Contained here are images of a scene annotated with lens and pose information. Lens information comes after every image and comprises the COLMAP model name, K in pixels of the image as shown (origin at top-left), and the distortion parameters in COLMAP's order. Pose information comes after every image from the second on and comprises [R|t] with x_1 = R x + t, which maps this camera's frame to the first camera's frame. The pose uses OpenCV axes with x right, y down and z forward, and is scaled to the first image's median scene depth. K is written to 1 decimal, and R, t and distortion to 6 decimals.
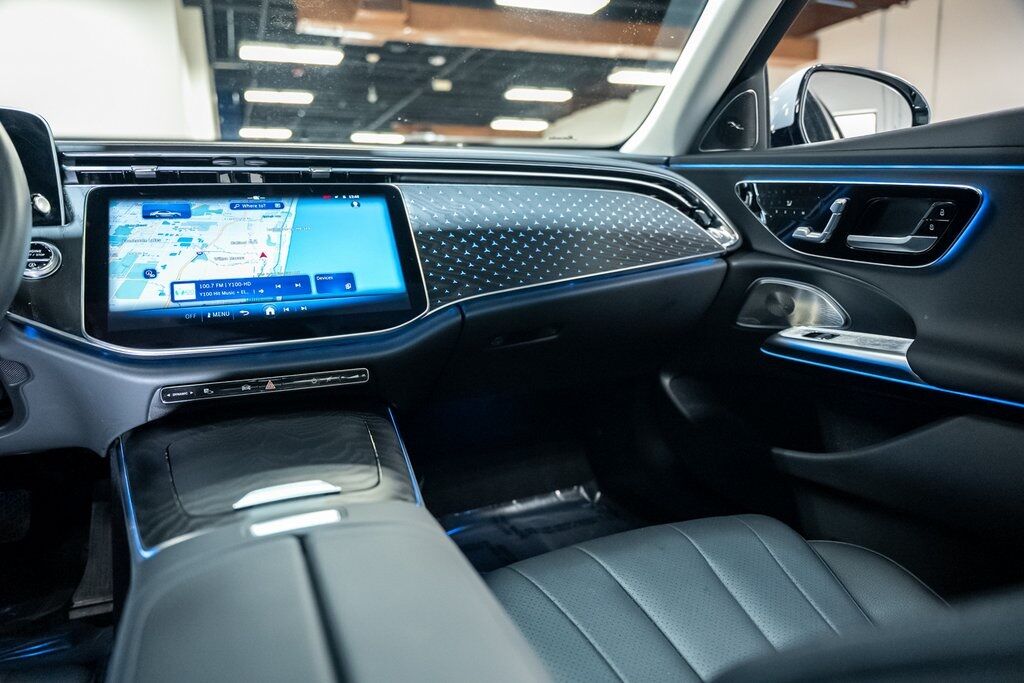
lens RADIAL K [[702.5, 0, 502.1], [0, 702.5, 335.2], [0, 0, 1]] dist [0.009696, -0.013680]
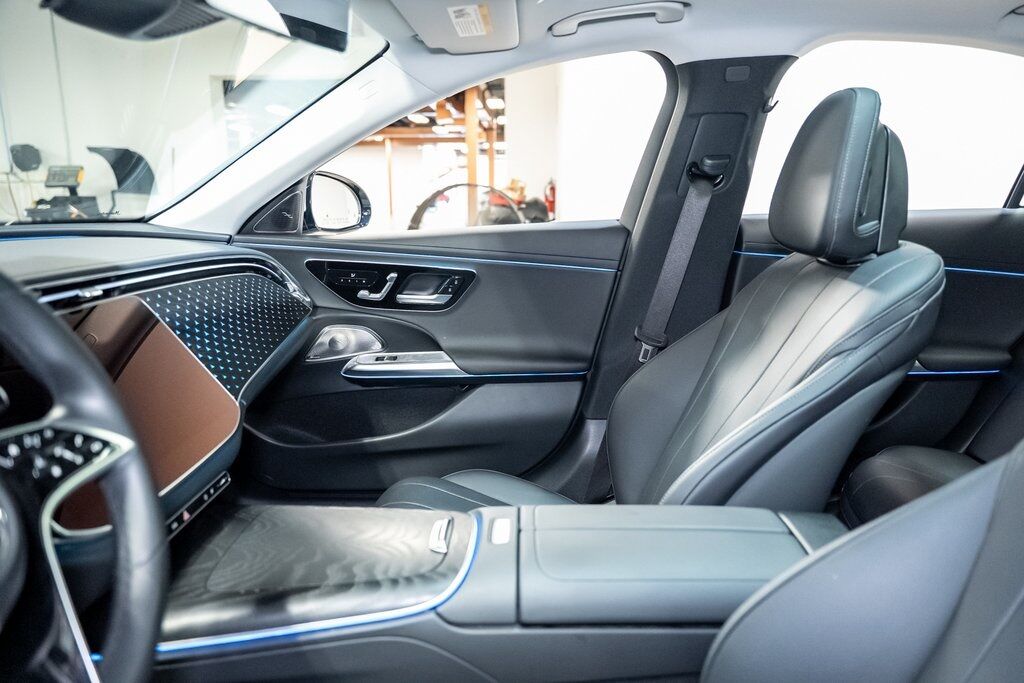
lens RADIAL K [[702.5, 0, 518.3], [0, 702.5, 332.8], [0, 0, 1]] dist [0.009696, -0.013680]
pose [[0.398519, -0.157956, 0.903456, -0.856176], [0.139182, 0.984065, 0.110655, -0.197308], [-0.906538, 0.081647, 0.414153, 0.099830]]
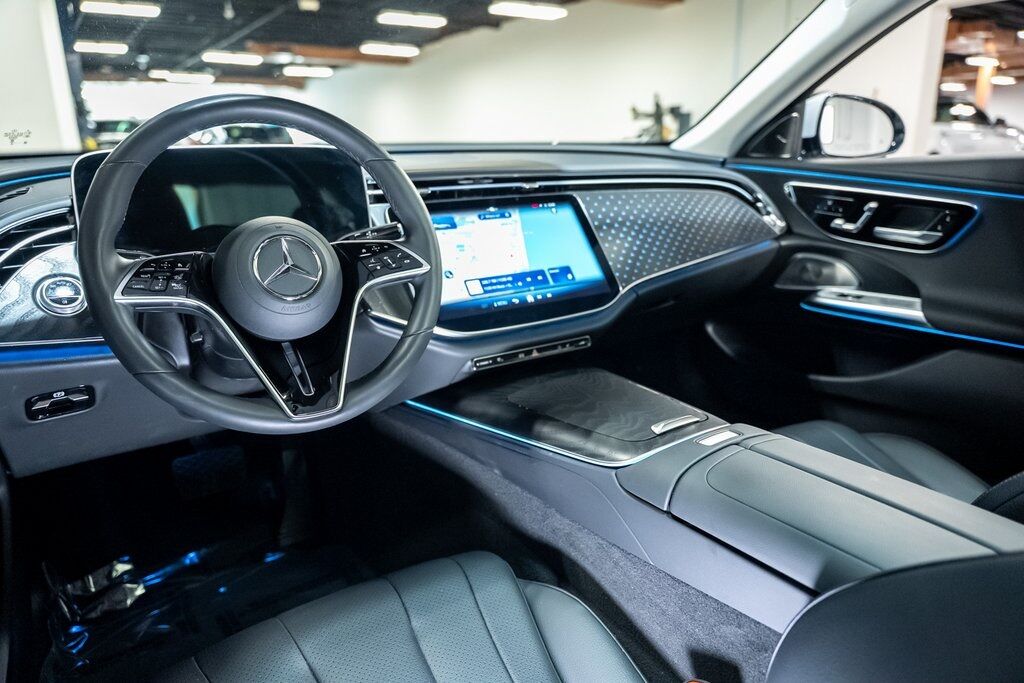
lens RADIAL K [[702.5, 0, 508.7], [0, 702.5, 333.0], [0, 0, 1]] dist [0.009696, -0.013680]
pose [[0.978245, -0.043702, 0.202800, -0.554343], [0.023570, 0.994643, 0.100644, -0.090893], [-0.206112, -0.093674, 0.974034, -0.279741]]
